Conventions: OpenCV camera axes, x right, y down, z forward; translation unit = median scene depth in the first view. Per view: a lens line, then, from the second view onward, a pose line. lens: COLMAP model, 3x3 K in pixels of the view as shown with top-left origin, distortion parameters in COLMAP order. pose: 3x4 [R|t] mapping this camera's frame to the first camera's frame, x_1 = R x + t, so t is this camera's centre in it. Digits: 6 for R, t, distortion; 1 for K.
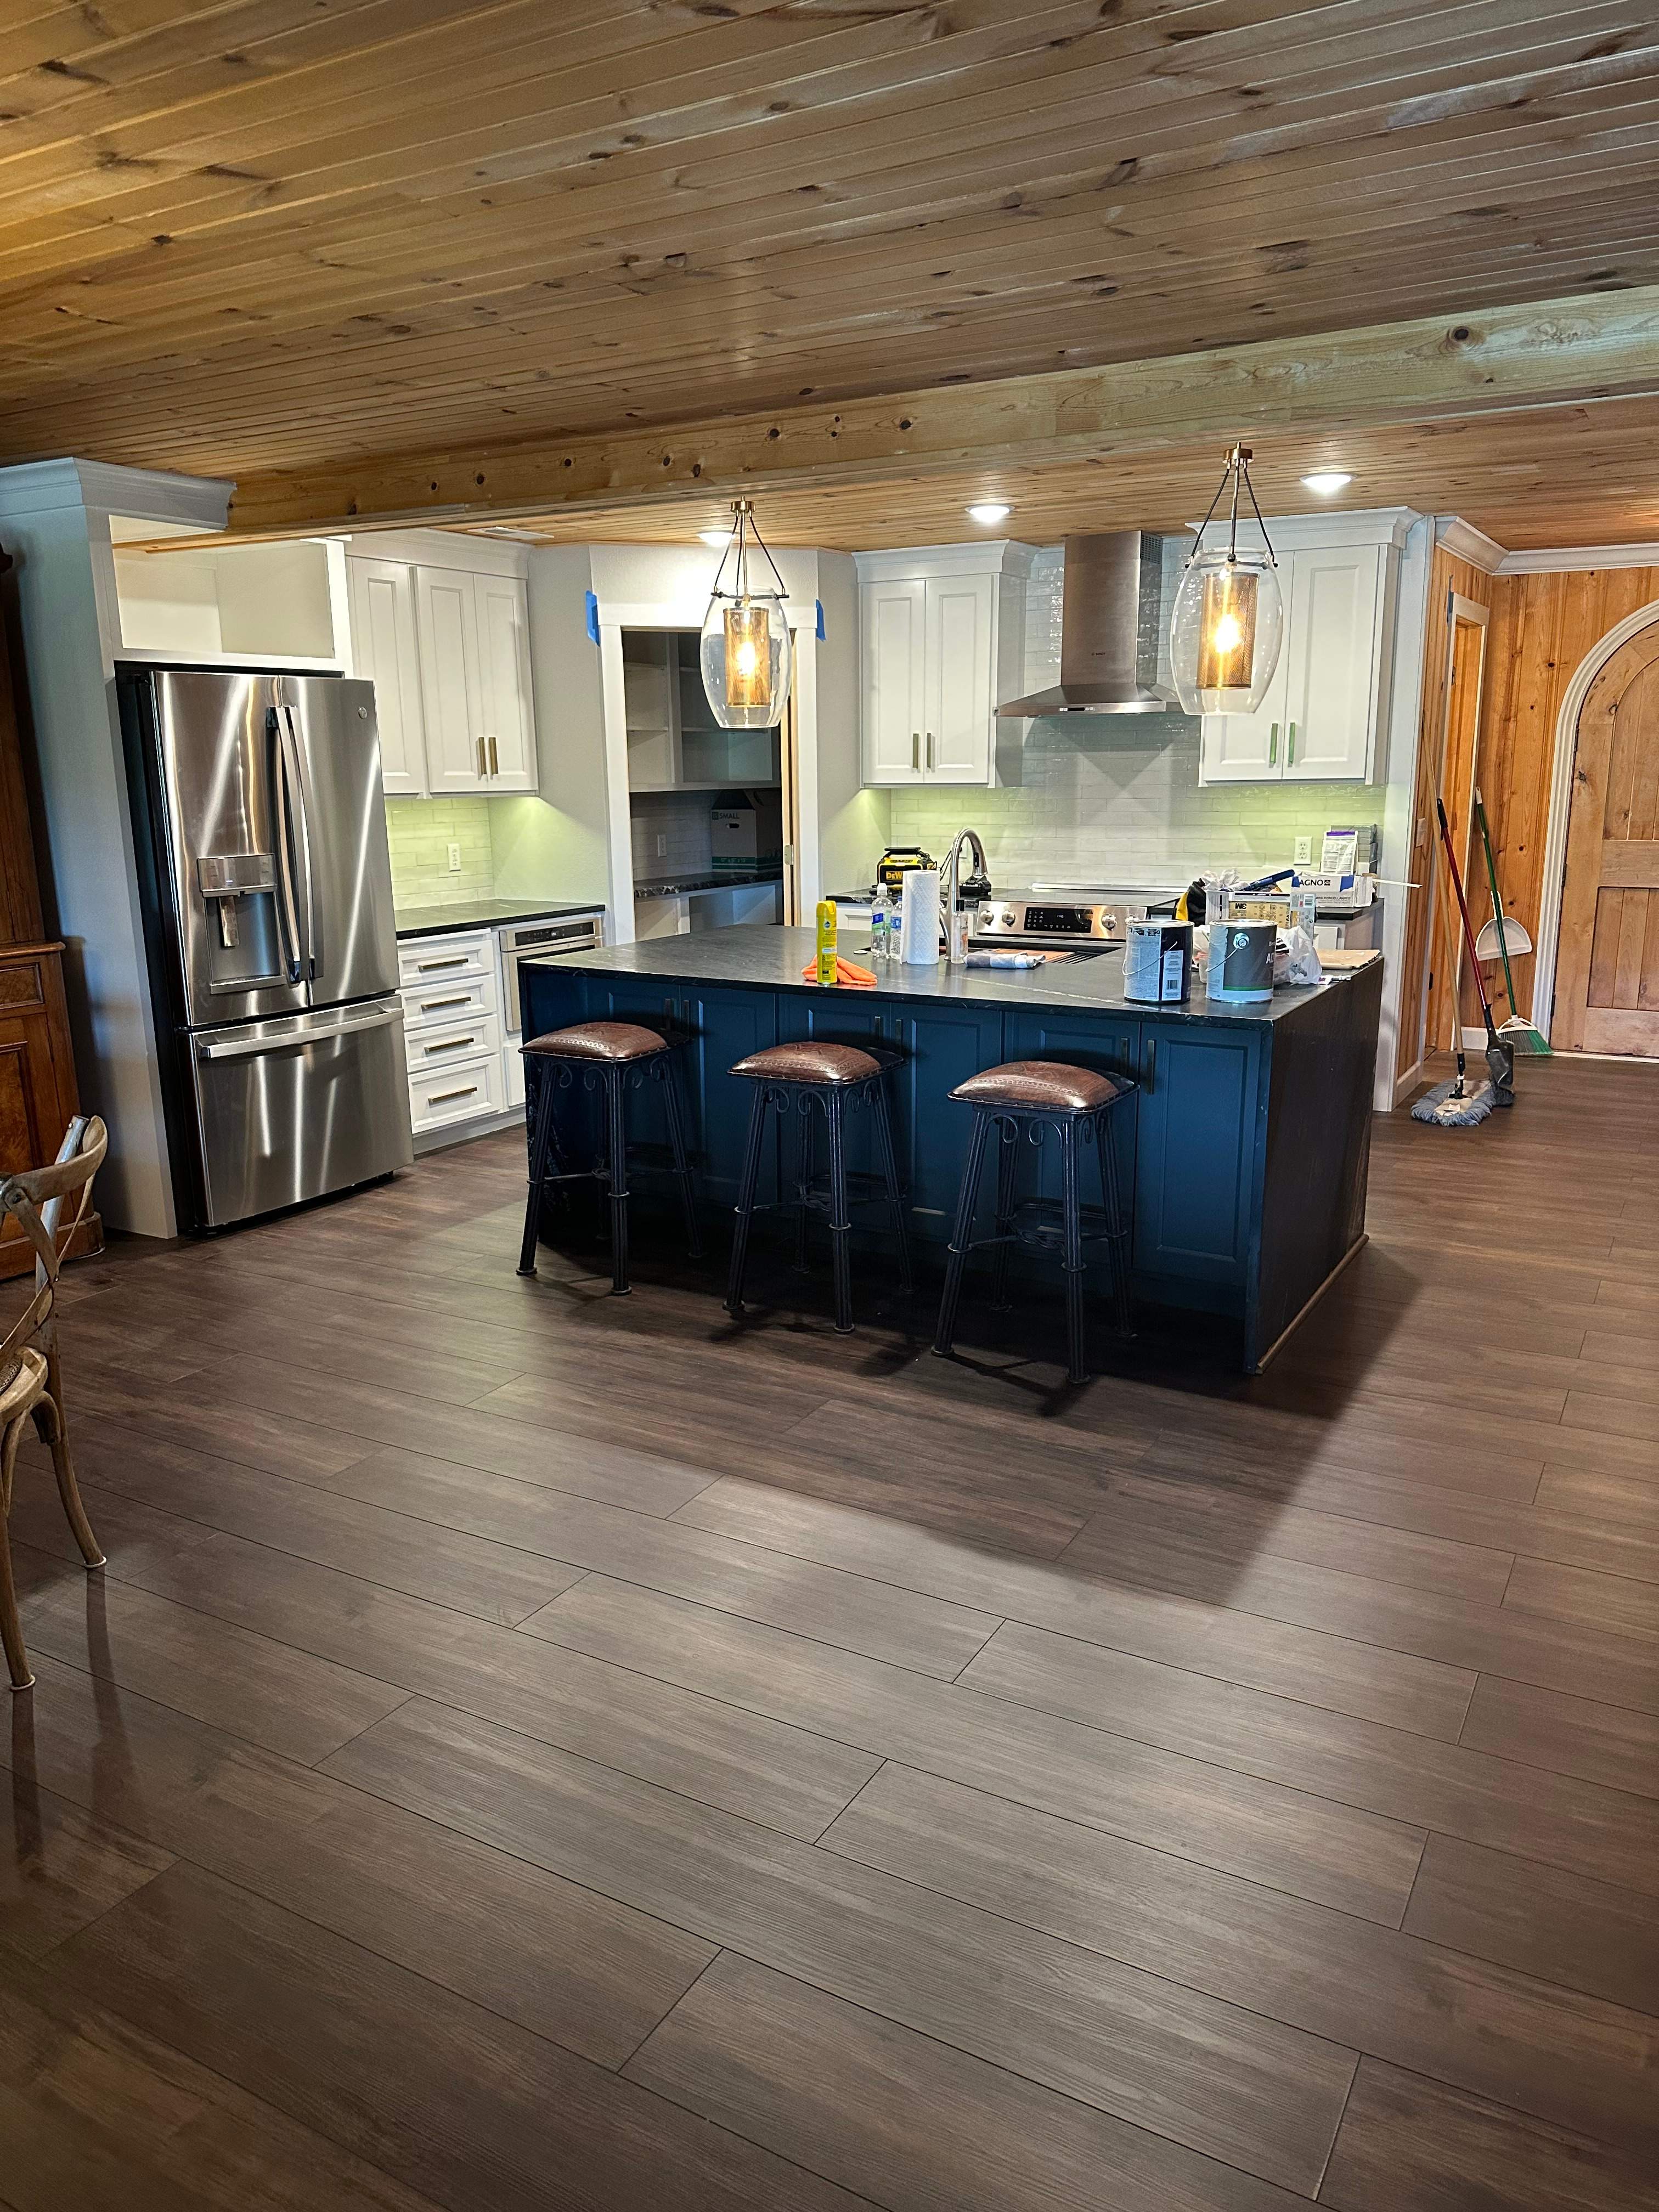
lens RADIAL K [[1530.1, 0, 848.8], [0, 1530.1, 1105.7], [0, 0, 1]] dist [0.145103, -0.234102]
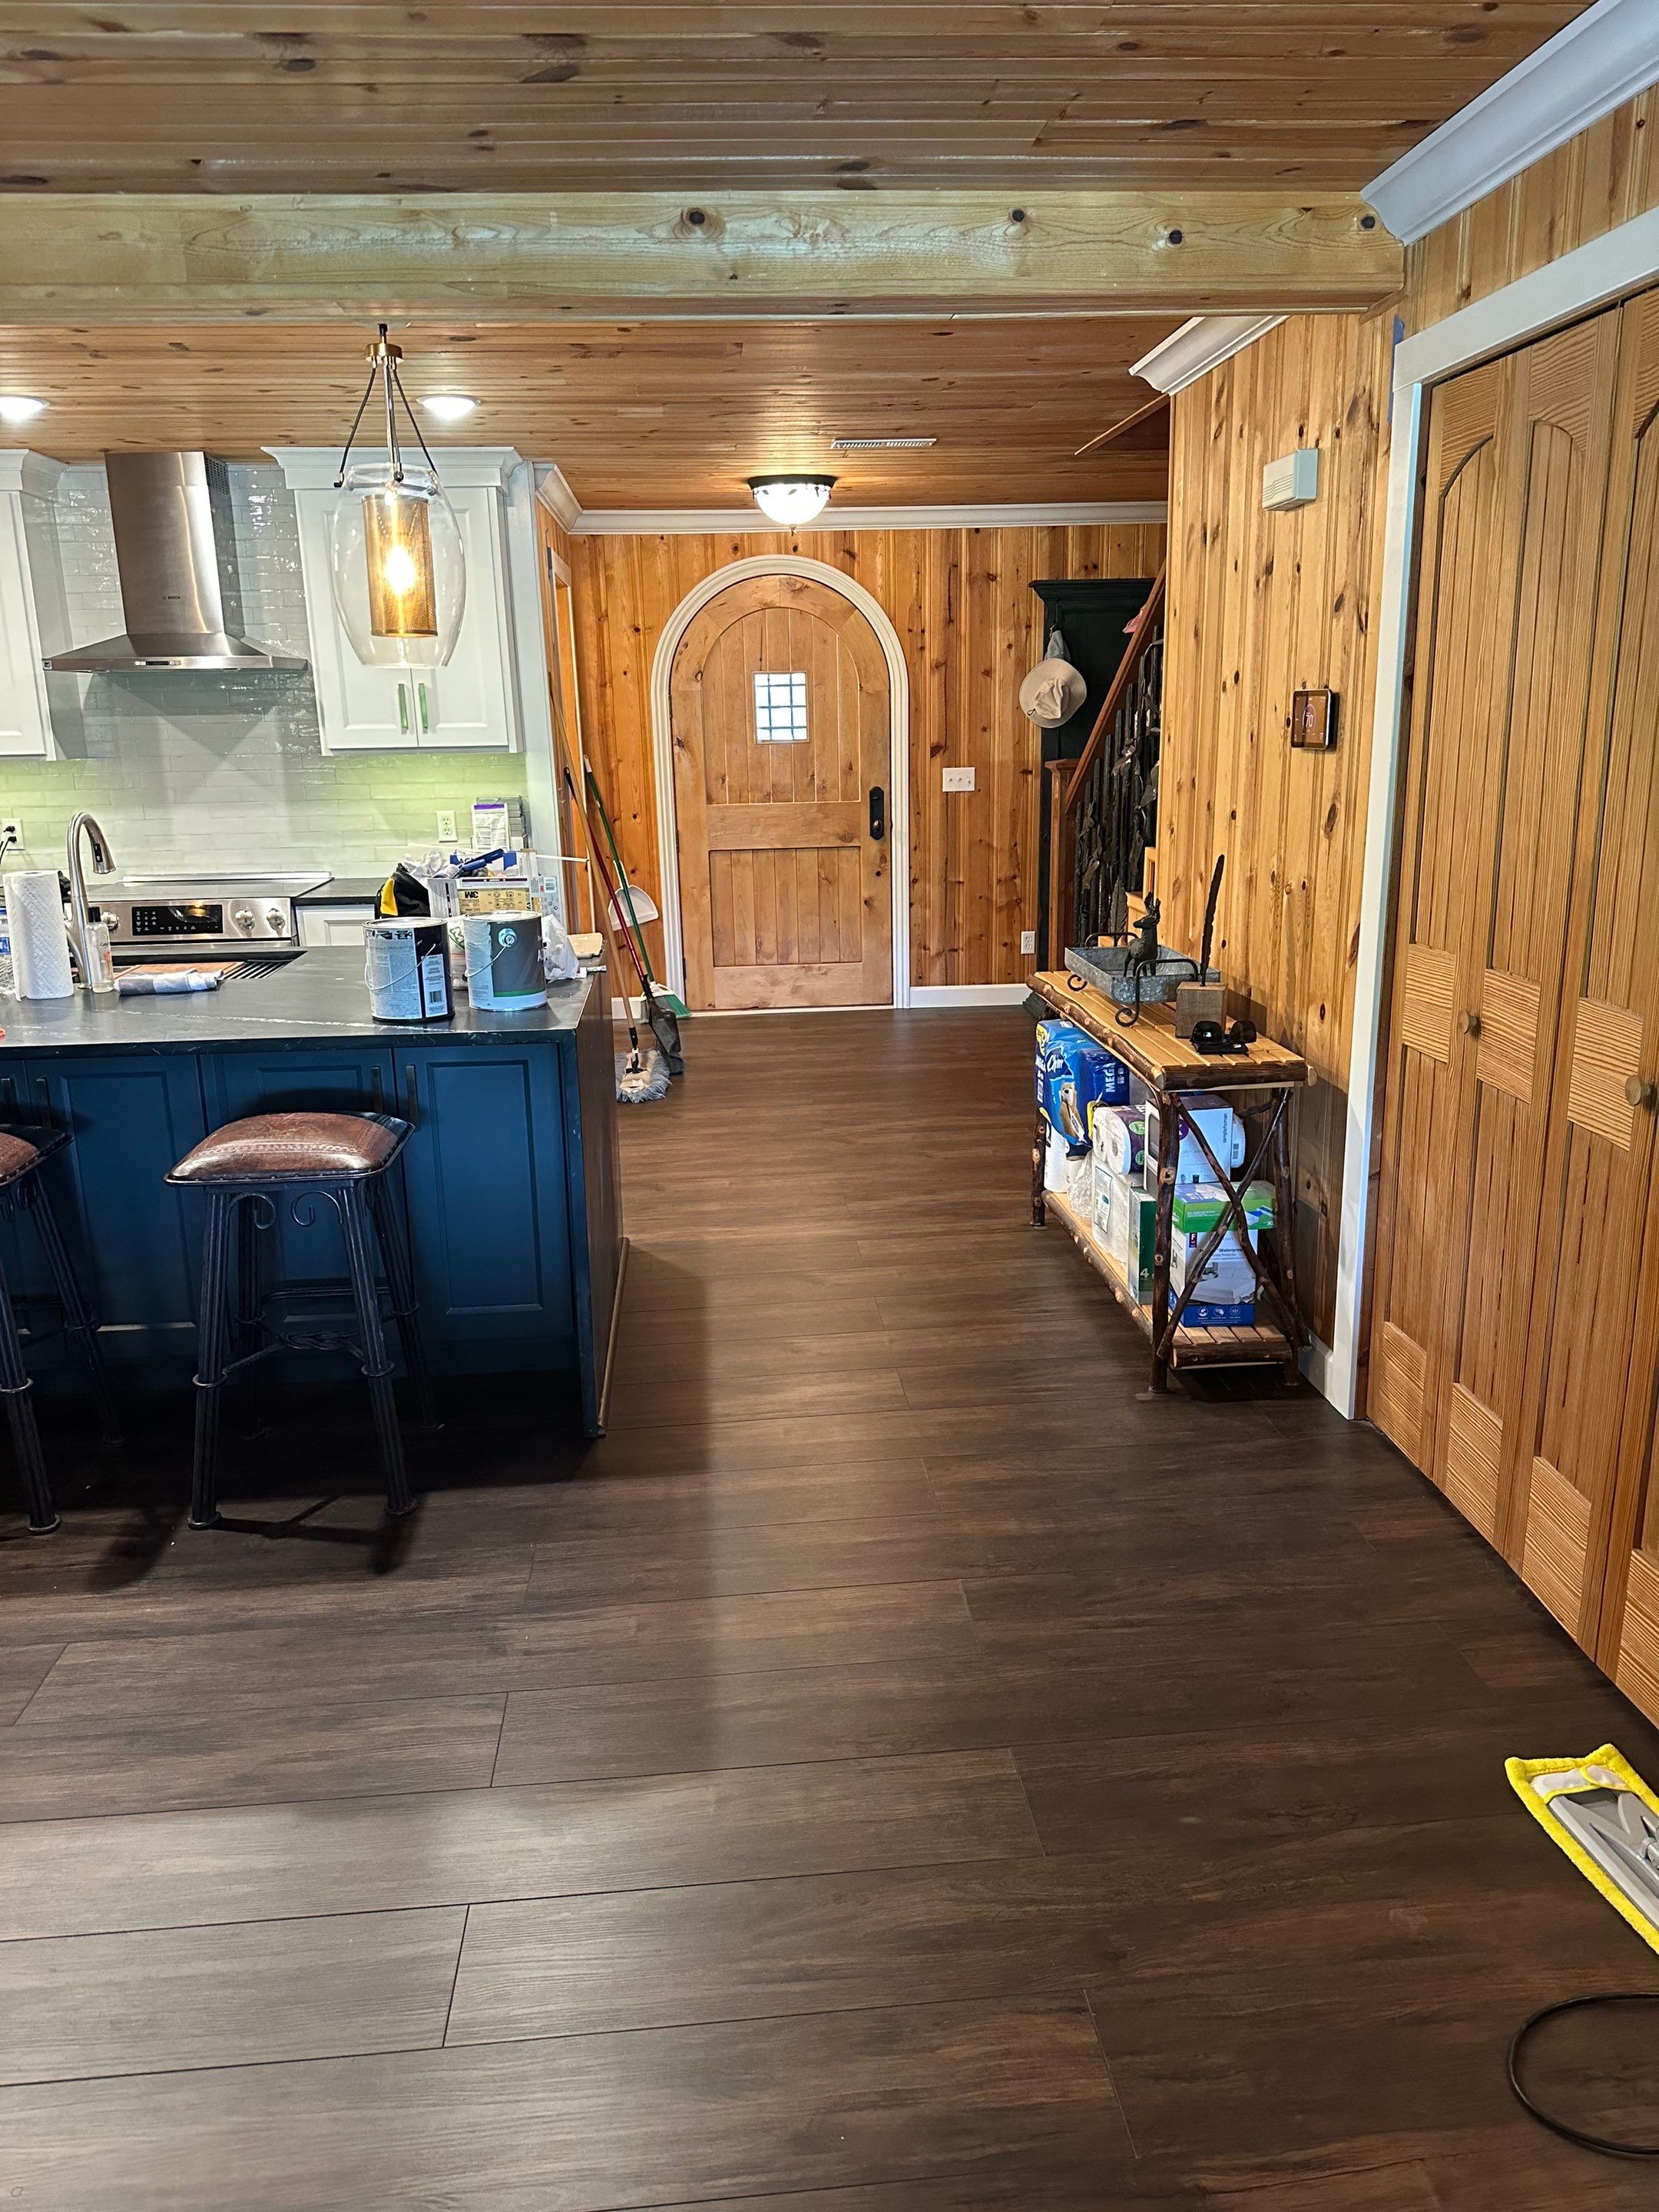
lens RADIAL K [[1533.6, 0, 836.2], [0, 1533.6, 1113.5], [0, 0, 1]] dist [0.057102, -0.080451]
pose [[0.823034, -0.147822, 0.548419, -0.054115], [0.135298, 0.988770, 0.063469, -0.031563], [-0.551642, 0.021963, 0.833792, 0.162329]]
